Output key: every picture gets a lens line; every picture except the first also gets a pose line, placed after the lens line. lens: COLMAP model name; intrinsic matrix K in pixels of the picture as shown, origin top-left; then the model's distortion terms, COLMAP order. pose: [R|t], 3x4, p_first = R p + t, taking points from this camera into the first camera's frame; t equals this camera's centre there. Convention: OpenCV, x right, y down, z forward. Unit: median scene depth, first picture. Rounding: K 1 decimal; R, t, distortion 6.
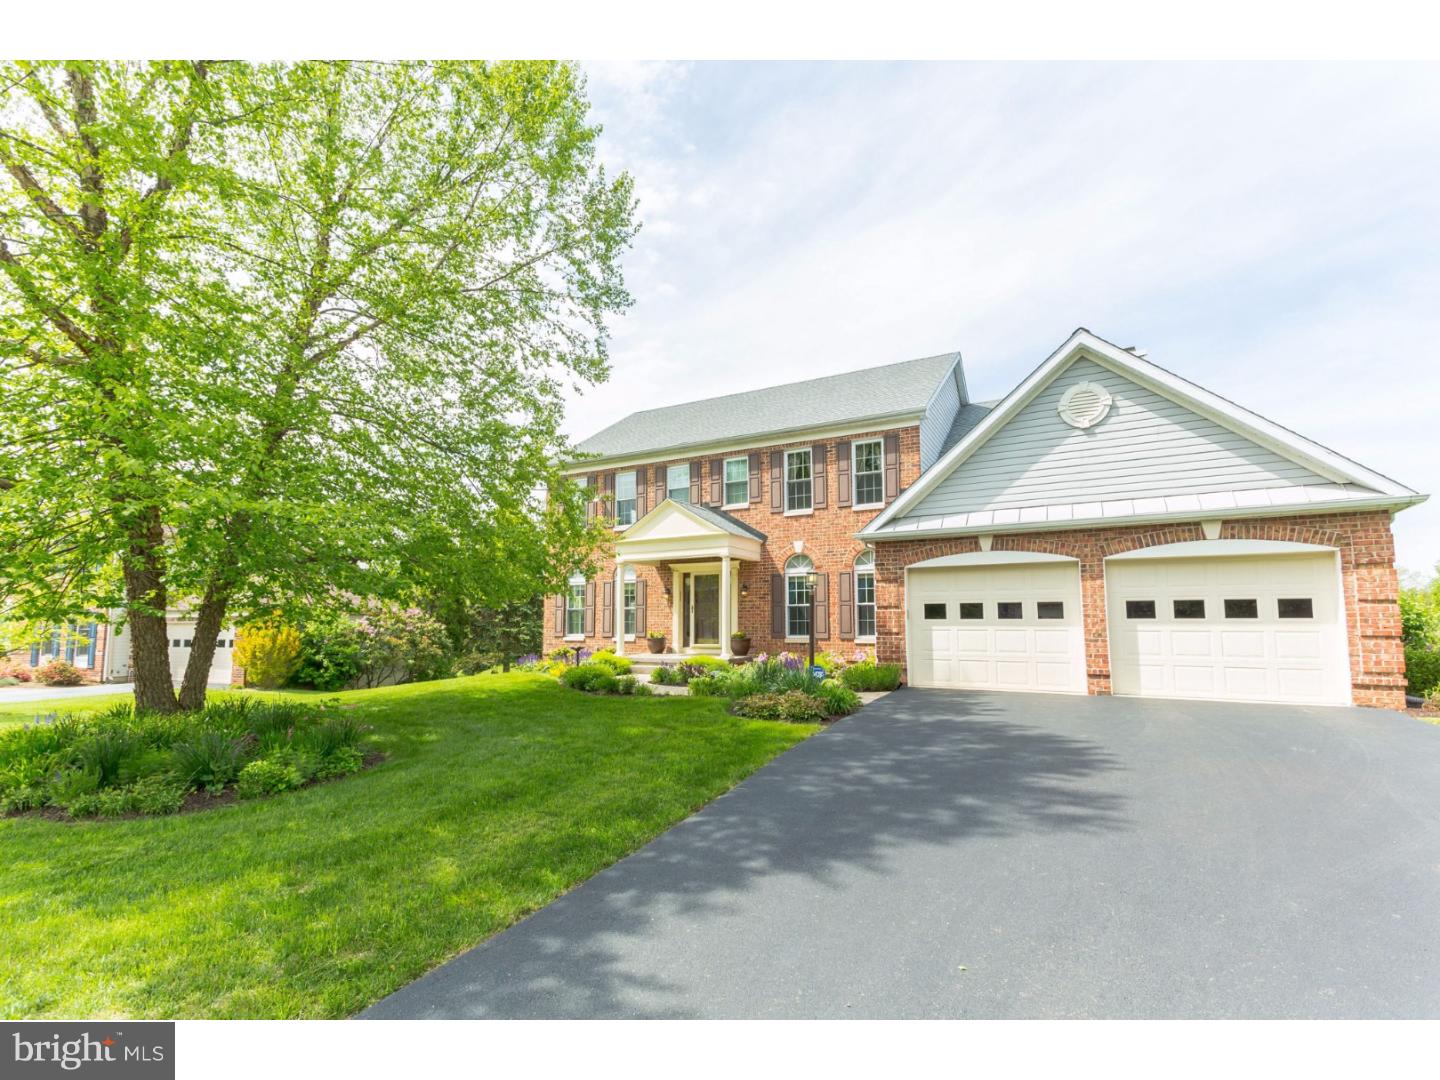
lens RADIAL K [[667.0, 0, 701.1], [0, 667.0, 535.8], [0, 0, 1]] dist [0.031523, 0.000108]
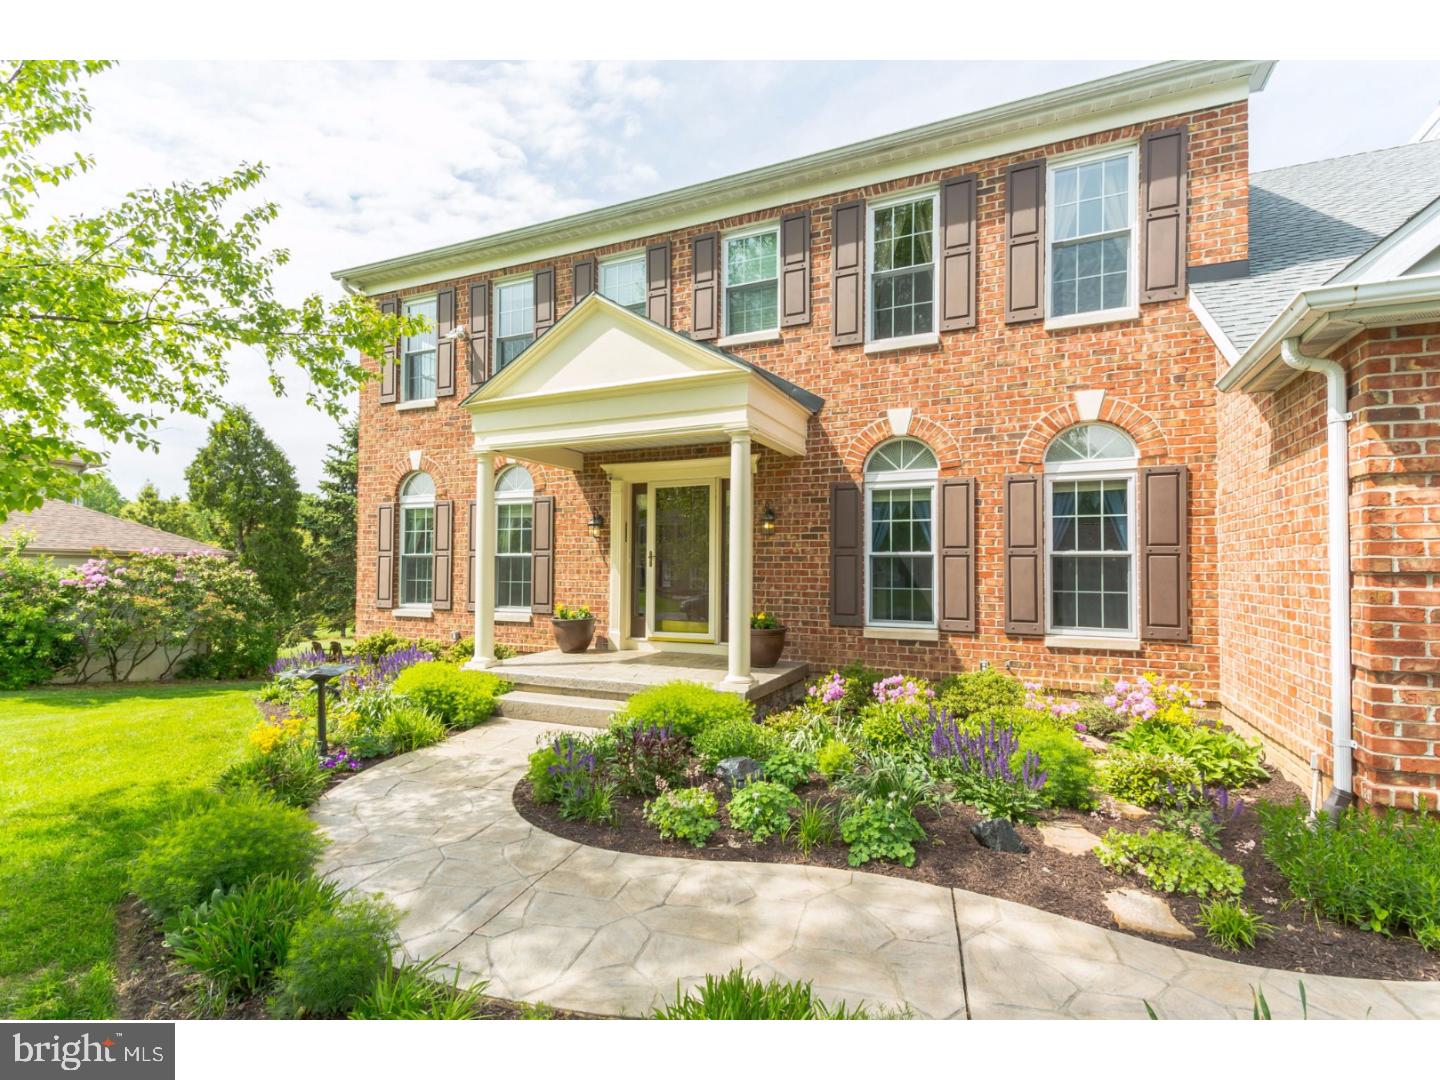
lens RADIAL K [[667.0, 0, 701.1], [0, 667.0, 535.8], [0, 0, 1]] dist [0.031523, 0.000108]
pose [[0.995384, 0.010331, 0.095415, -0.023993], [-0.018907, 0.995815, 0.089419, 0.052349], [-0.094092, -0.090810, 0.991413, 0.548746]]
